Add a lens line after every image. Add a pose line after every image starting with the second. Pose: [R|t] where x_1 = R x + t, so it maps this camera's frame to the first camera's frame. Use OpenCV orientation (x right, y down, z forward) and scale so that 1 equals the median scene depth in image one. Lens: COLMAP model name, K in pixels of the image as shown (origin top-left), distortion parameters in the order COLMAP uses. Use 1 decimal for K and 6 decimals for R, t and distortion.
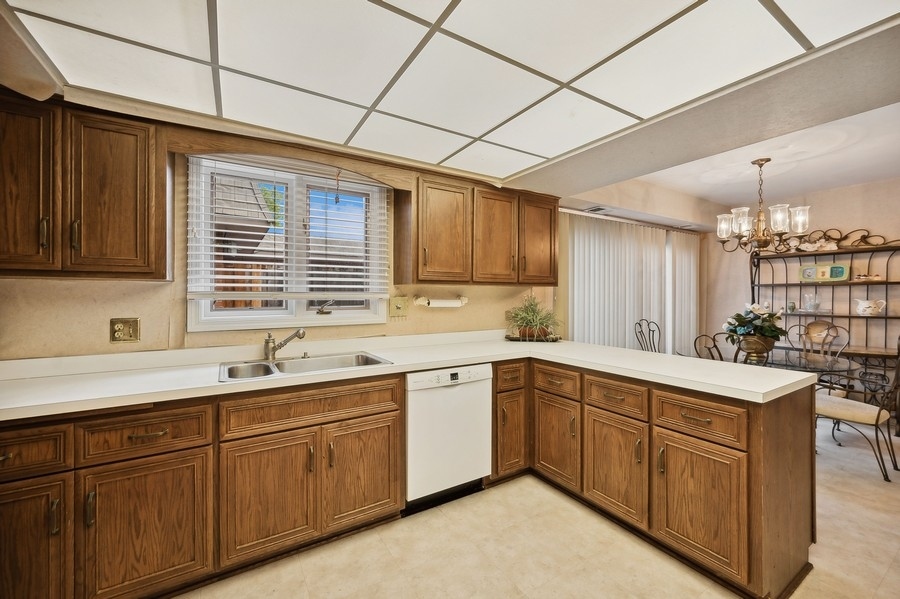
lens RADIAL K [[356.7, 0, 451.1], [0, 356.7, 298.2], [0, 0, 1]] dist [-0.001053, -0.000394]
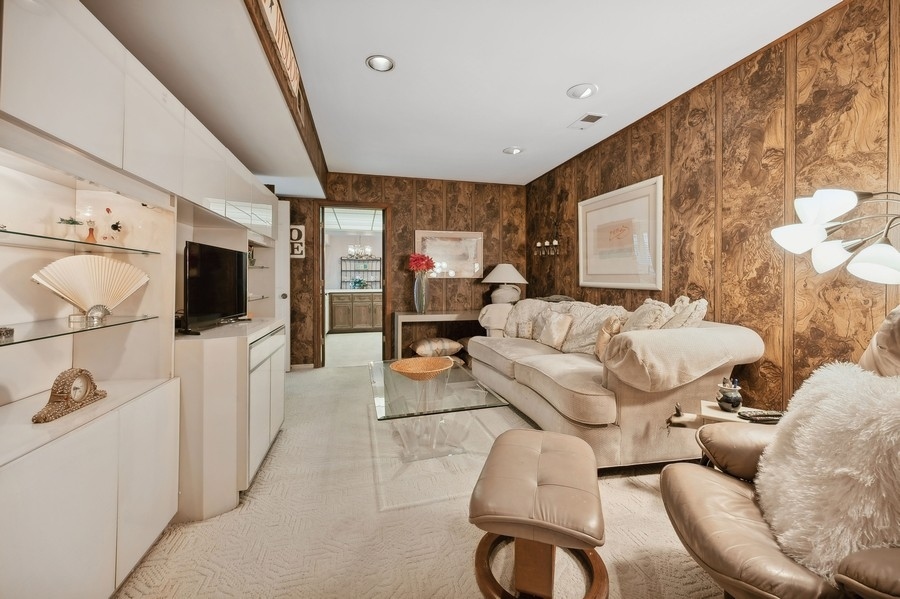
lens RADIAL K [[356.7, 0, 453.8], [0, 356.7, 285.4], [0, 0, 1]] dist [-0.001053, -0.000394]
pose [[0.293970, -0.014759, 0.955701, -1.549355], [-0.000888, 0.999876, 0.015714, 0.035157], [-0.955814, -0.005468, 0.293921, -0.580669]]
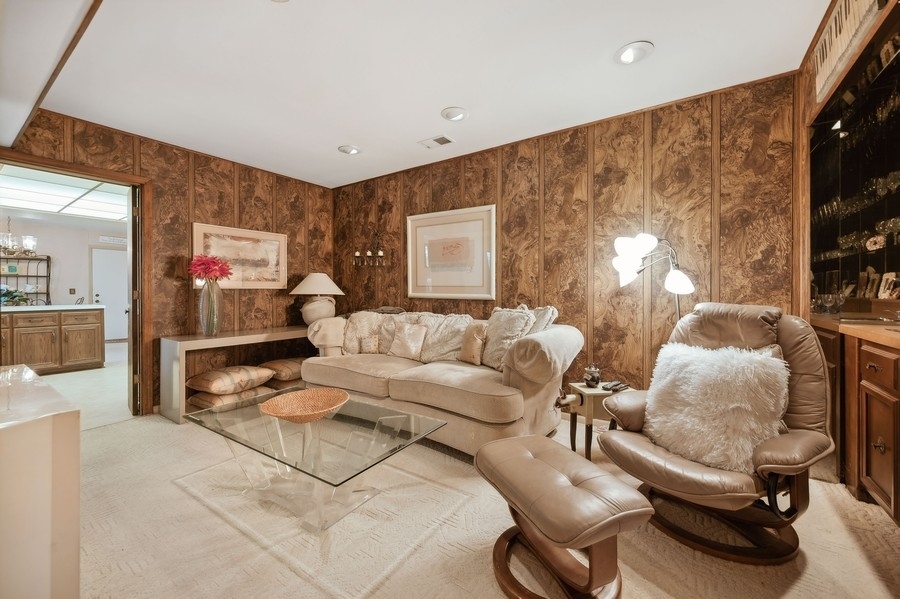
lens RADIAL K [[356.7, 0, 449.2], [0, 356.7, 294.1], [0, 0, 1]] dist [-0.001053, -0.000394]
pose [[-0.402188, -0.007473, 0.915526, -1.484077], [-0.001928, 0.999971, 0.007316, 0.035607], [-0.915555, 0.001177, -0.402191, -0.311331]]
